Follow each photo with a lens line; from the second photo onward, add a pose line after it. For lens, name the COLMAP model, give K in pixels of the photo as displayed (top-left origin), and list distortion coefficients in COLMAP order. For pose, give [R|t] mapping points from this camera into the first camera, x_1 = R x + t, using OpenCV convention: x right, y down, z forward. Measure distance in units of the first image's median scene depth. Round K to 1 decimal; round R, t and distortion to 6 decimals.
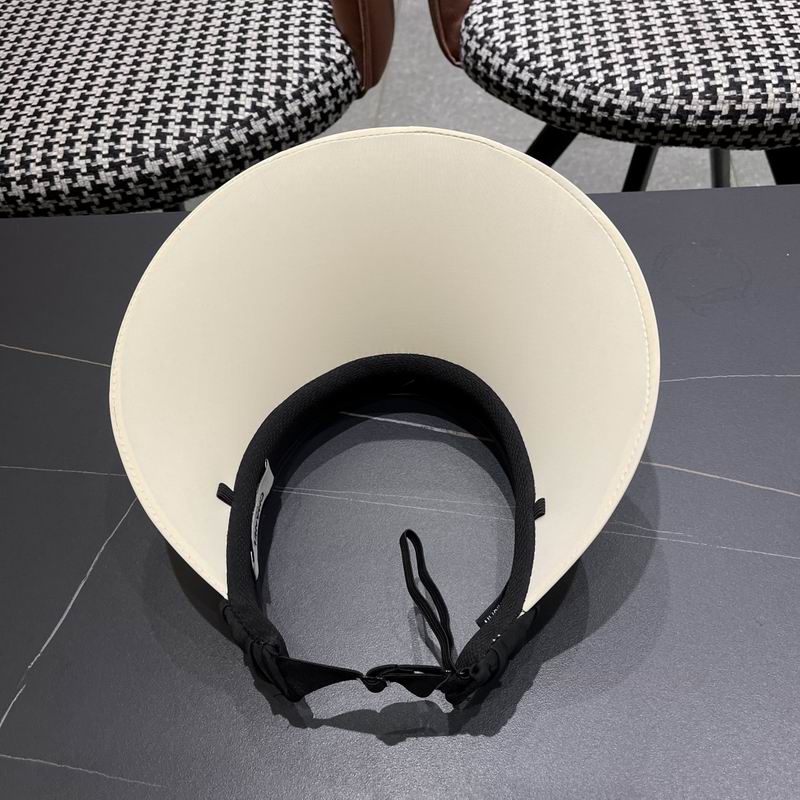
lens RADIAL K [[849.0, 0, 398.6], [0, 849.0, 397.7], [0, 0, 1]] dist [0.014373, 0.003115]
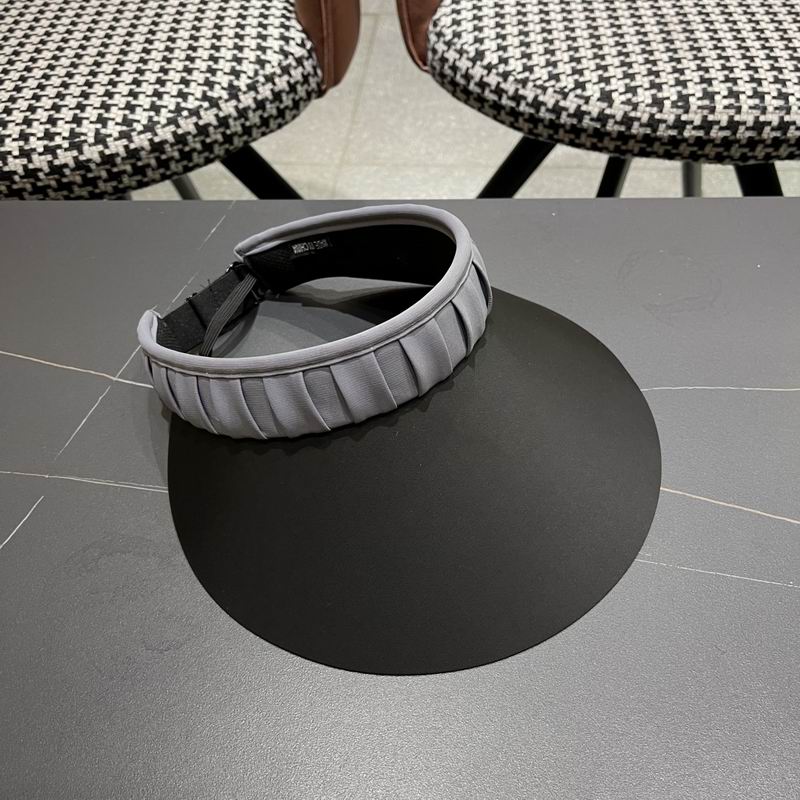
lens RADIAL K [[848.4, 0, 405.3], [0, 848.4, 413.2], [0, 0, 1]] dist [0.028705, -0.026494]
pose [[0.998656, 0.033413, 0.039619, 0.026145], [-0.032288, 0.999067, -0.028688, 0.028519], [-0.040541, 0.027371, 0.998803, 0.060121]]
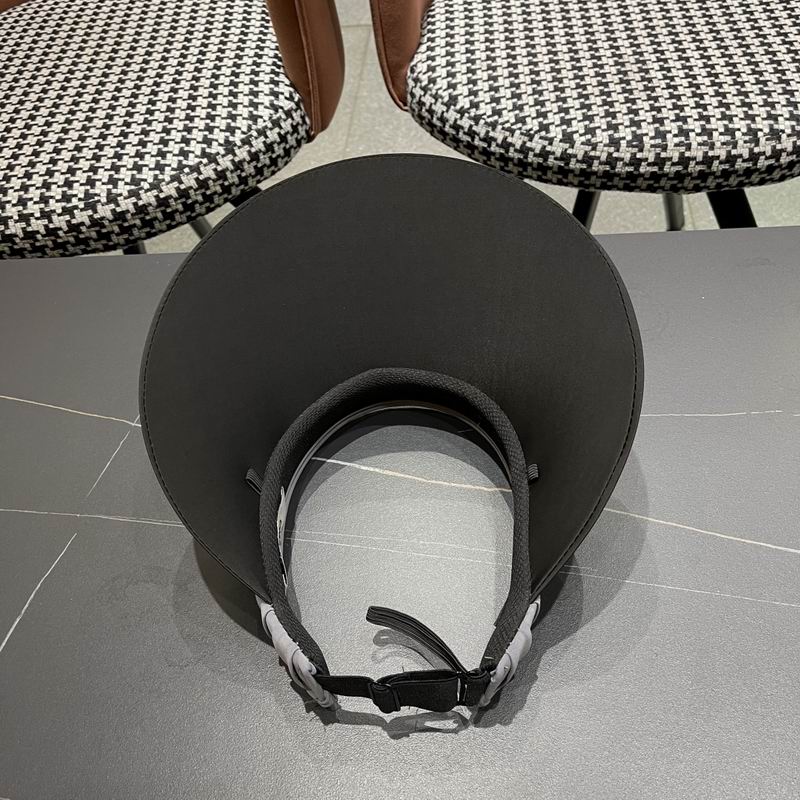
lens RADIAL K [[849.0, 0, 398.6], [0, 849.0, 397.7], [0, 0, 1]] dist [0.014373, 0.003115]
pose [[0.999911, -0.005021, 0.012382, 0.054109], [0.005305, 0.999721, -0.023038, -0.017992], [-0.012263, 0.023102, 0.999658, -0.034622]]
